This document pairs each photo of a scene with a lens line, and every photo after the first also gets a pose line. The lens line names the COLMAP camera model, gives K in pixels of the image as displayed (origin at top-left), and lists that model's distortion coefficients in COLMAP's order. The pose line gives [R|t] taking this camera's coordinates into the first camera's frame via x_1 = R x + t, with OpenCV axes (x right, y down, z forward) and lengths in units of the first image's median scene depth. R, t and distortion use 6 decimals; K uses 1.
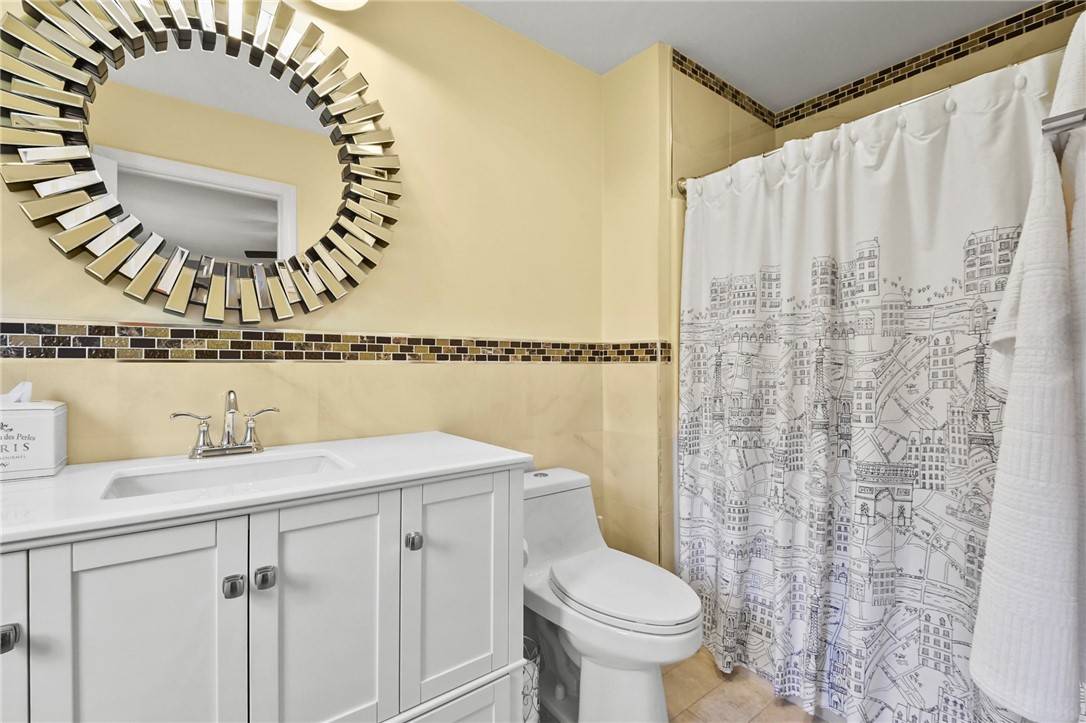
lens RADIAL K [[474.4, 0, 543.0], [0, 474.4, 361.5], [0, 0, 1]] dist [-0.000069, -0.000057]
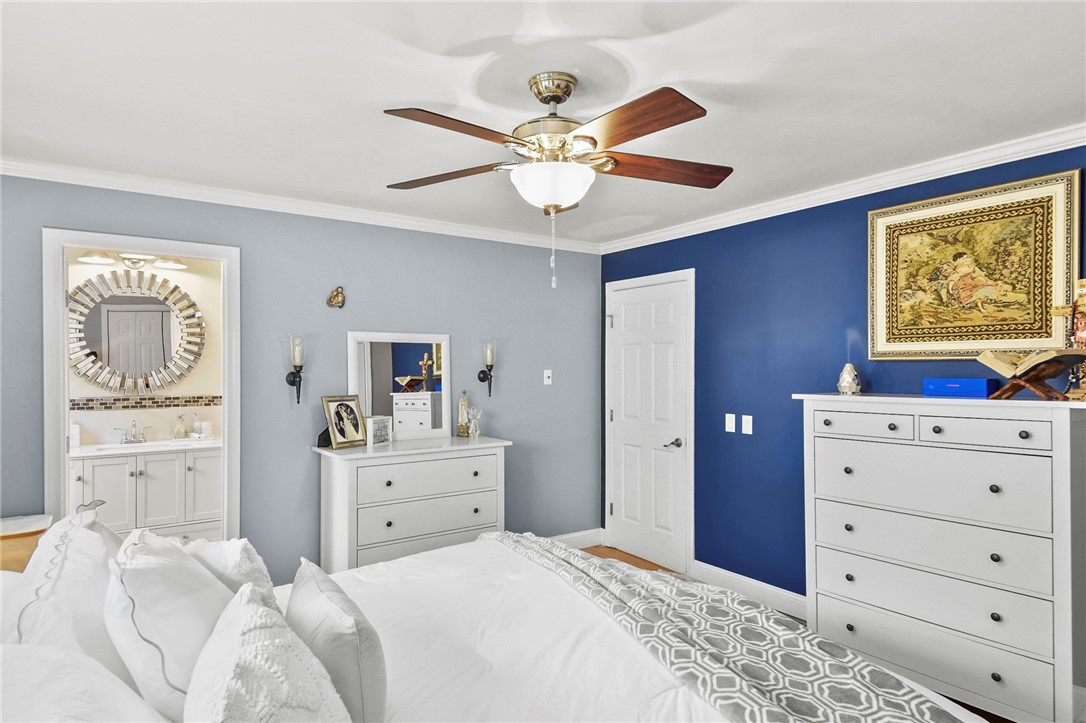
lens RADIAL K [[618.4, 0, 530.6], [0, 618.4, 366.6], [0, 0, 1]] dist [0.022049, -0.001054]
pose [[0.998793, -0.003863, -0.048971, 1.804404], [0.004132, 0.999977, 0.005384, -0.259079], [0.048949, -0.005580, 0.998786, -2.485401]]
